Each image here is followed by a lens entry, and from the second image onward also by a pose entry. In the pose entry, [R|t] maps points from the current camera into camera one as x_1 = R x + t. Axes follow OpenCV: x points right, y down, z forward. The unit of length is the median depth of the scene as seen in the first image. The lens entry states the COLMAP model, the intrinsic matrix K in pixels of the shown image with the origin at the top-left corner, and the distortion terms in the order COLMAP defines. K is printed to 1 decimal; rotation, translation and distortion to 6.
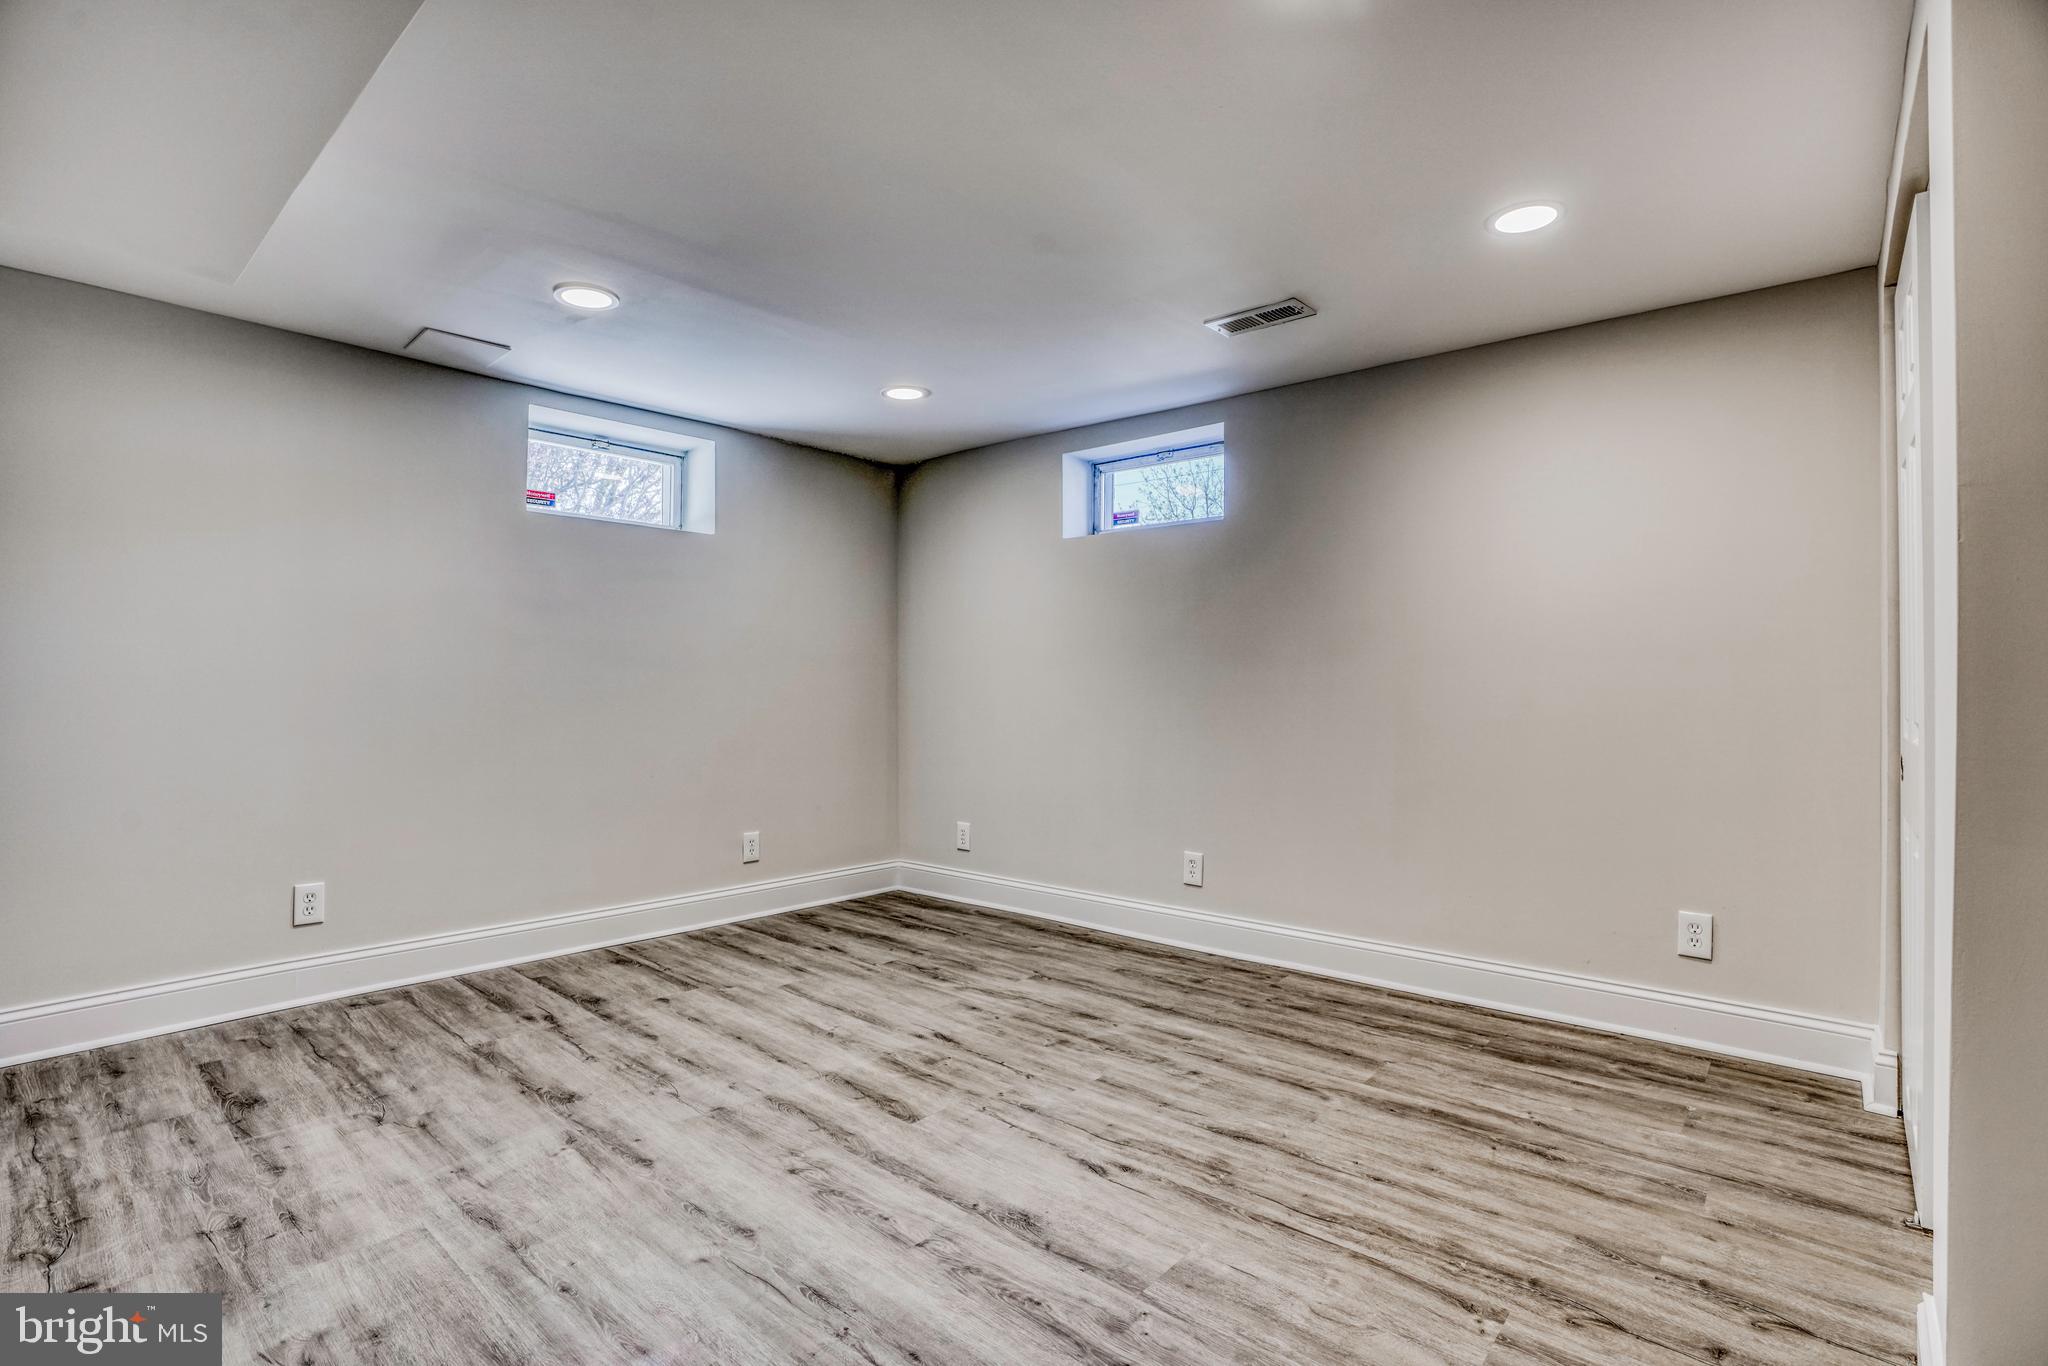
lens RADIAL K [[953.8, 0, 1028.2], [0, 953.8, 682.2], [0, 0, 1]] dist [-0.069291, 0.024275]
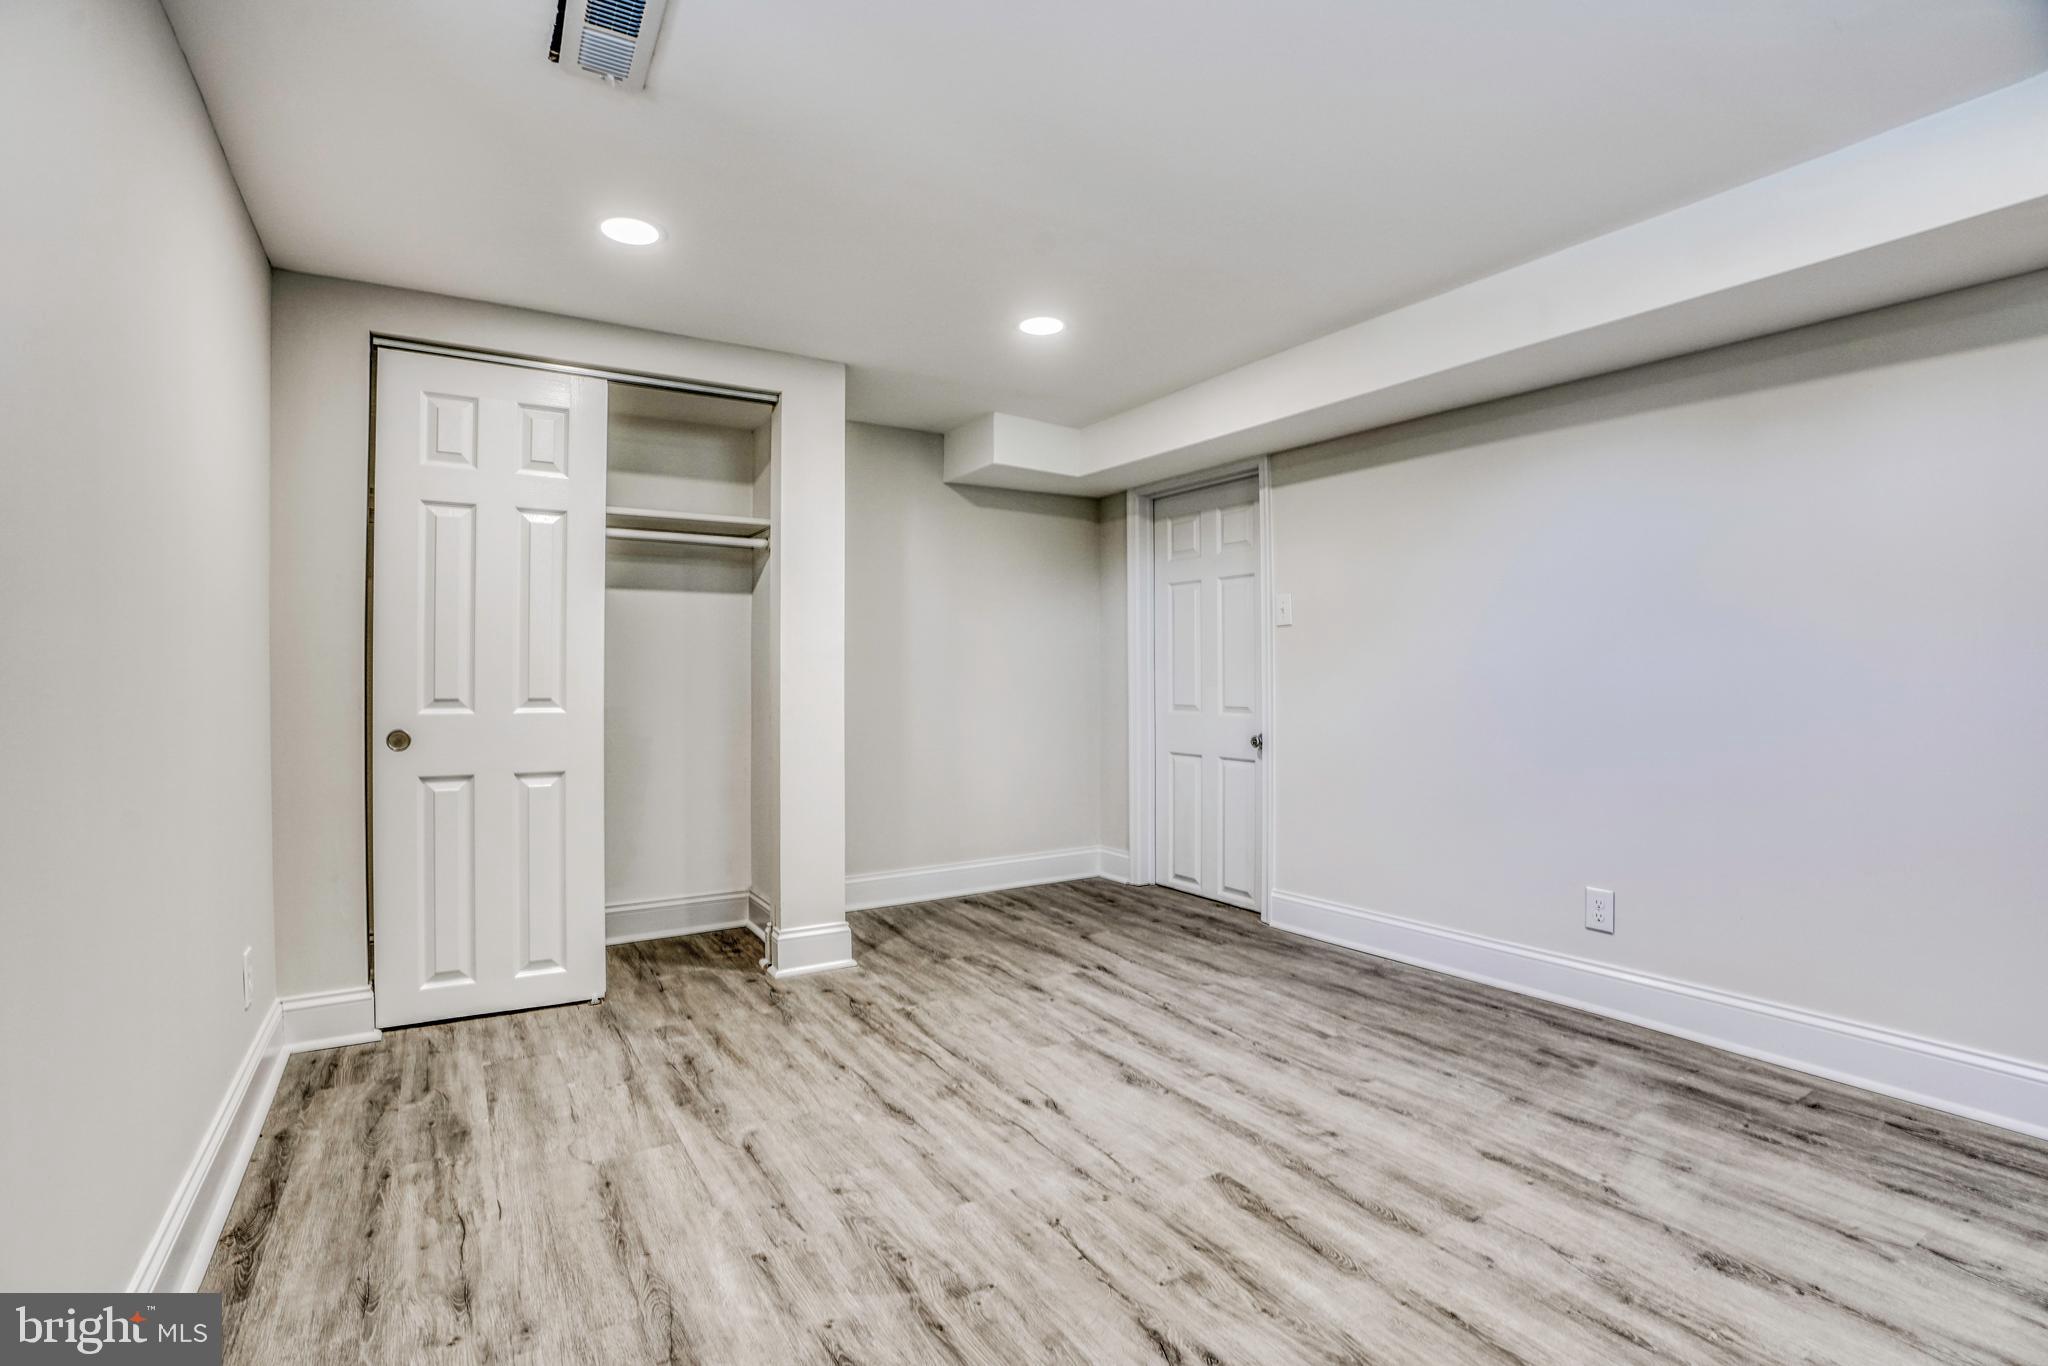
lens RADIAL K [[953.8, 0, 1025.8], [0, 953.8, 680.1], [0, 0, 1]] dist [-0.069291, 0.024275]
pose [[-0.954370, -0.003572, 0.298606, -0.209257], [-0.003945, 0.999992, -0.000645, 0.011937], [-0.298601, -0.001793, -0.954376, 1.885164]]
